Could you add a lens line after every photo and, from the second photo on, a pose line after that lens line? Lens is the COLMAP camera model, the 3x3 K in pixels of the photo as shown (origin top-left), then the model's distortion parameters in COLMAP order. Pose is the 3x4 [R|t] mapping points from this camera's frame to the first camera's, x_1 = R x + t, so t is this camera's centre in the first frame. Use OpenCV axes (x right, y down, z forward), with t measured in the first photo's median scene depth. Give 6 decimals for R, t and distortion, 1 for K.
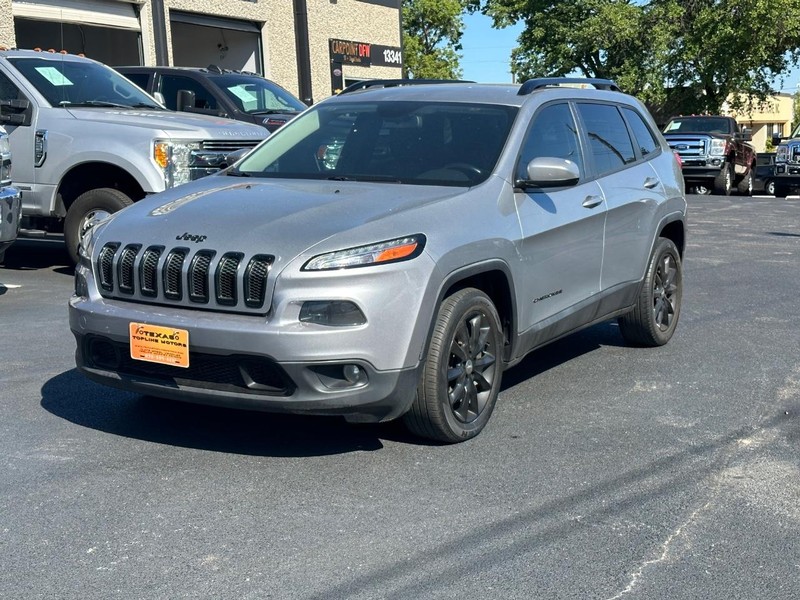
lens RADIAL K [[1197.1, 0, 402.9], [0, 1197.1, 297.1], [0, 0, 1]] dist [0.152590, -0.125269]
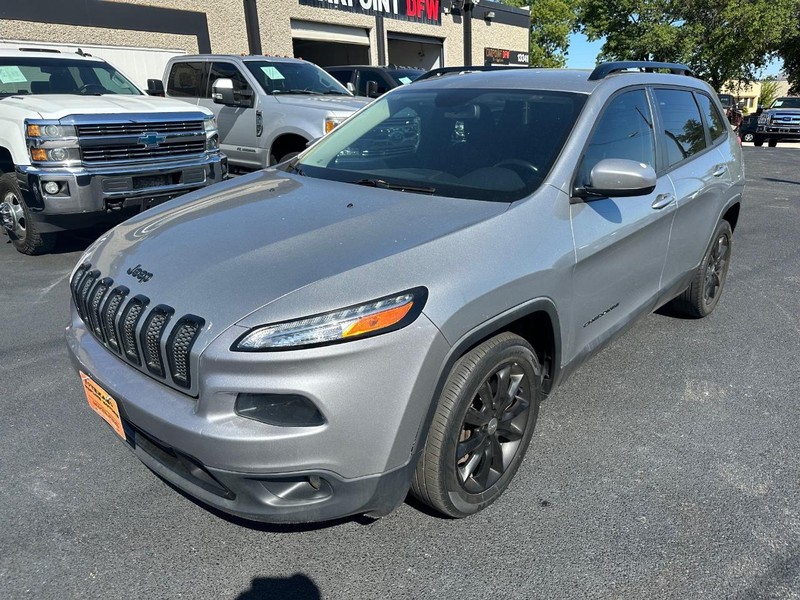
lens RADIAL K [[571.4, 0, 401.2], [0, 571.4, 300.1], [0, 0, 1]] dist [0.004311, -0.012308]
pose [[0.976140, 0.066915, -0.206575, 0.034854], [-0.025105, 0.979733, 0.198730, -0.052809], [0.215687, -0.188802, 0.958036, 0.316007]]
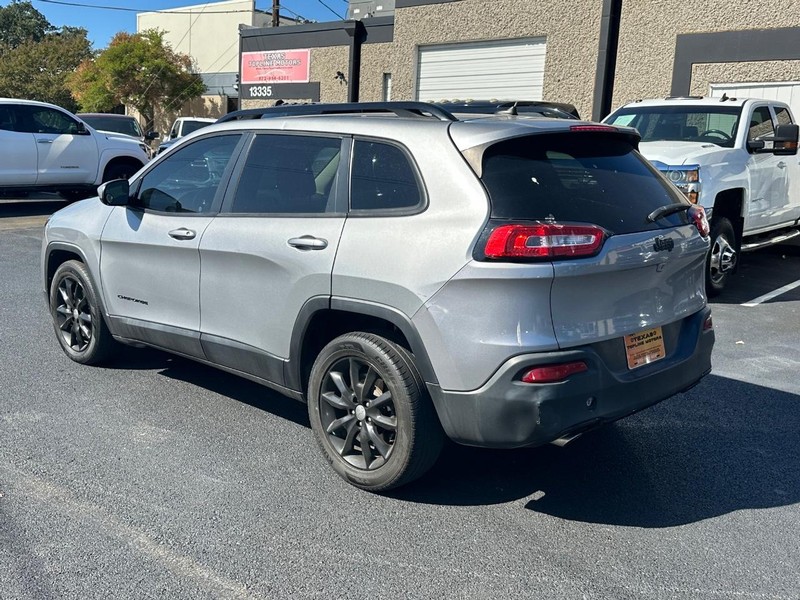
lens RADIAL K [[827.2, 0, 399.8], [0, 827.2, 302.2], [0, 0, 1]] dist [0.160654, -0.337467]
pose [[-0.253901, 0.178425, -0.950631, 0.469383], [-0.158963, 0.961776, 0.222973, -0.124570], [0.954078, 0.207728, -0.215833, 0.806383]]
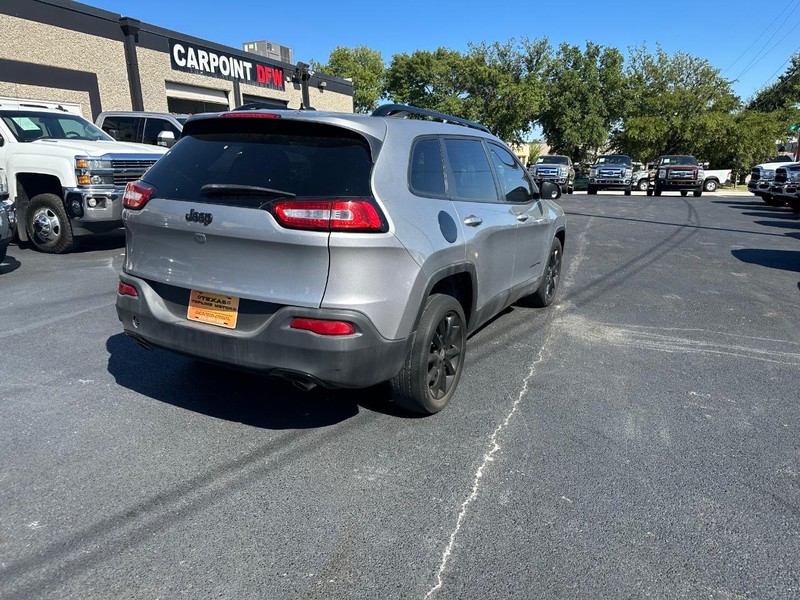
lens RADIAL K [[566.4, 0, 398.8], [0, 566.4, 299.3], [0, 0, 1]] dist [0.034812, -0.039944]
pose [[0.995398, -0.008569, 0.095447, -0.053314], [-0.001807, 0.994140, 0.108089, -0.002464], [-0.095814, -0.107764, 0.989549, 0.005052]]
